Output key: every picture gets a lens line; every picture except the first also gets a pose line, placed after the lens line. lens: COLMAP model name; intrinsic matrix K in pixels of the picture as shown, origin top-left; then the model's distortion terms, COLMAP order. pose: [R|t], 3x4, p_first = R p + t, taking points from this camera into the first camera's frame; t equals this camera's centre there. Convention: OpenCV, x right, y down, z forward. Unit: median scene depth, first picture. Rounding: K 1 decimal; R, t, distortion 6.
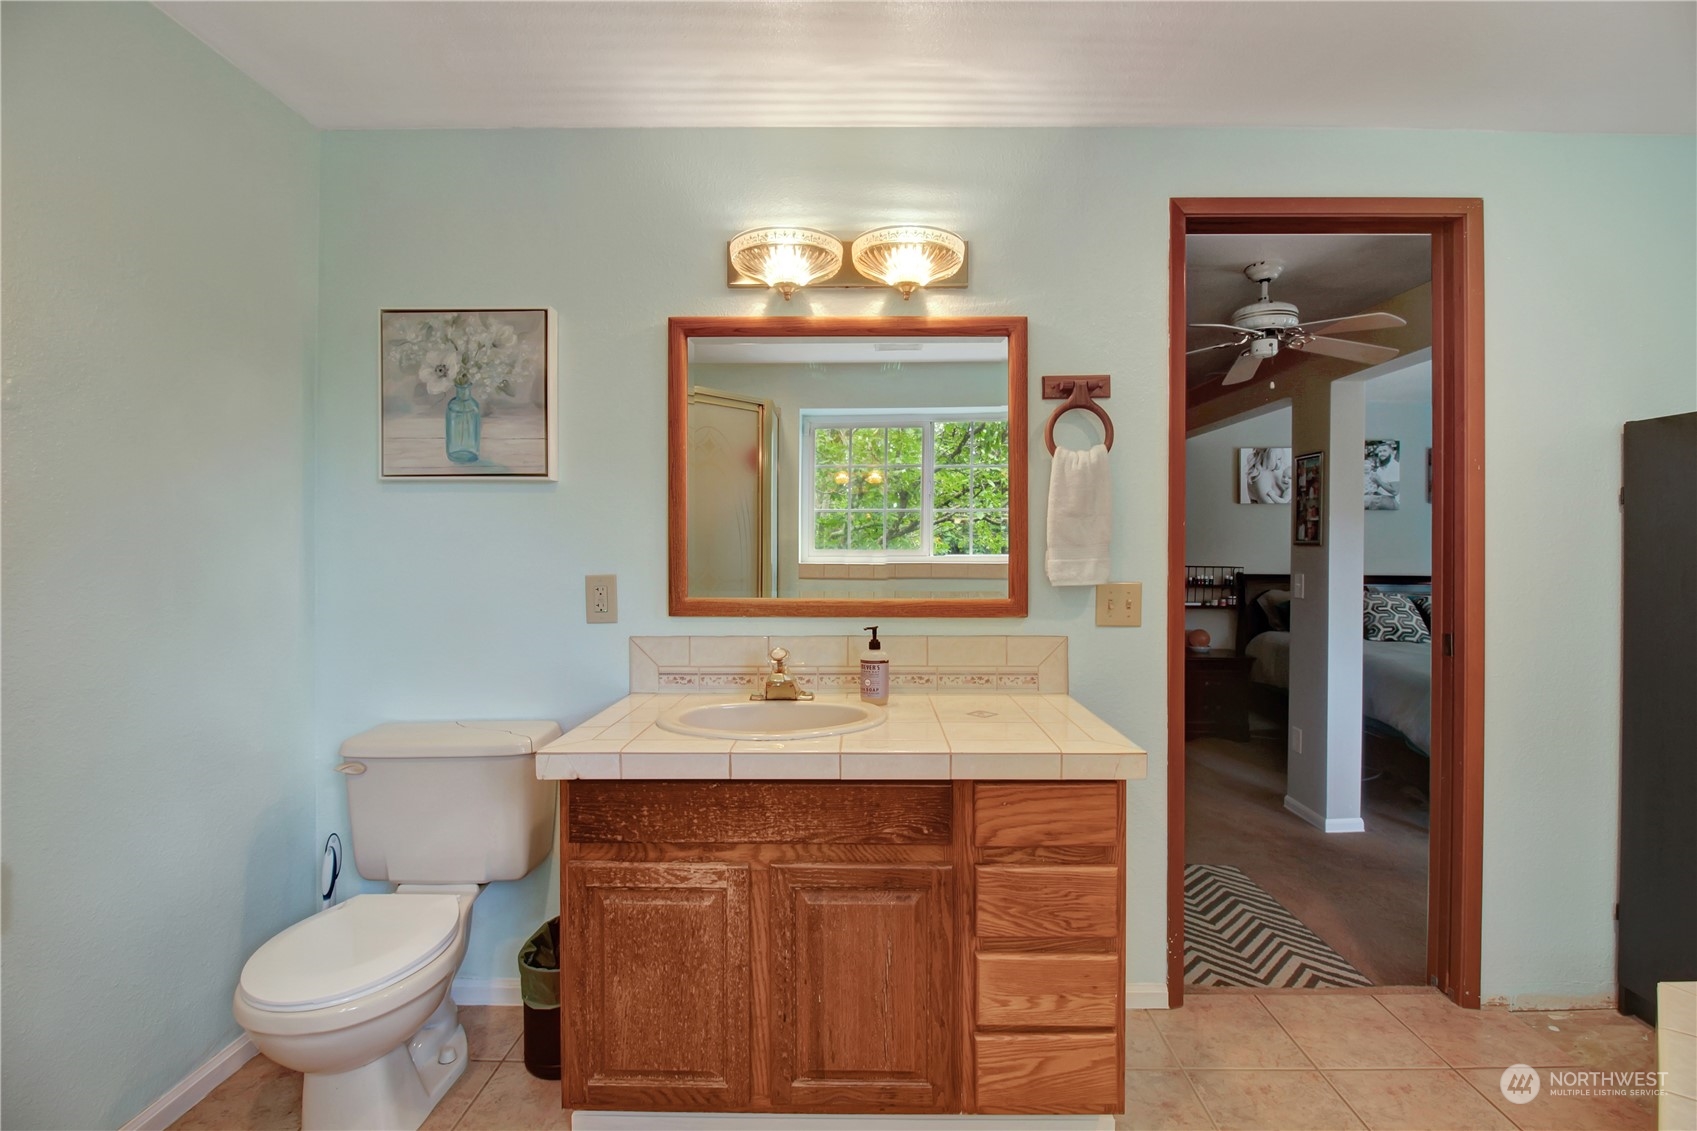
lens RADIAL K [[780.8, 0, 850.0], [0, 780.8, 559.8], [0, 0, 1]] dist [0.003158, 0.000105]
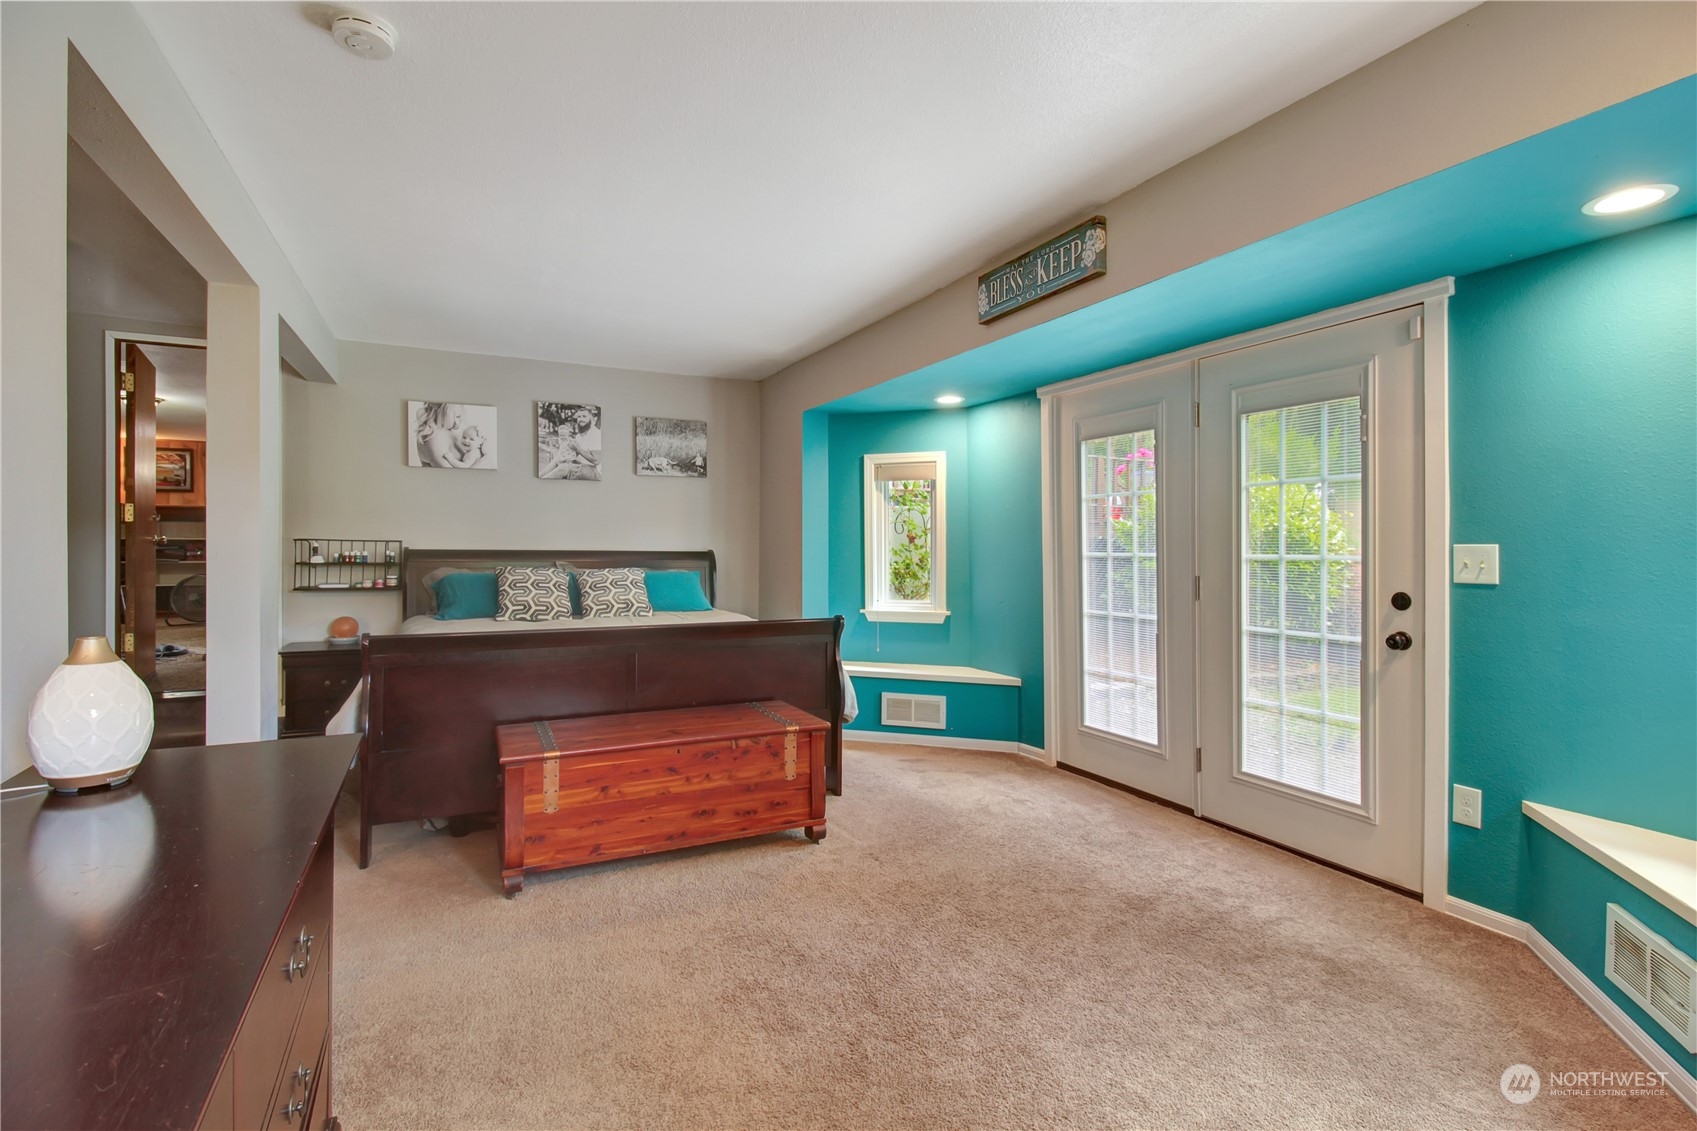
lens RADIAL K [[780.8, 0, 850.8], [0, 780.8, 559.8], [0, 0, 1]] dist [0.003158, 0.000105]
pose [[0.883888, -0.011701, 0.467552, 0.526885], [0.004796, 0.999861, 0.015956, 0.018617], [-0.467674, -0.011861, 0.883821, 0.023343]]
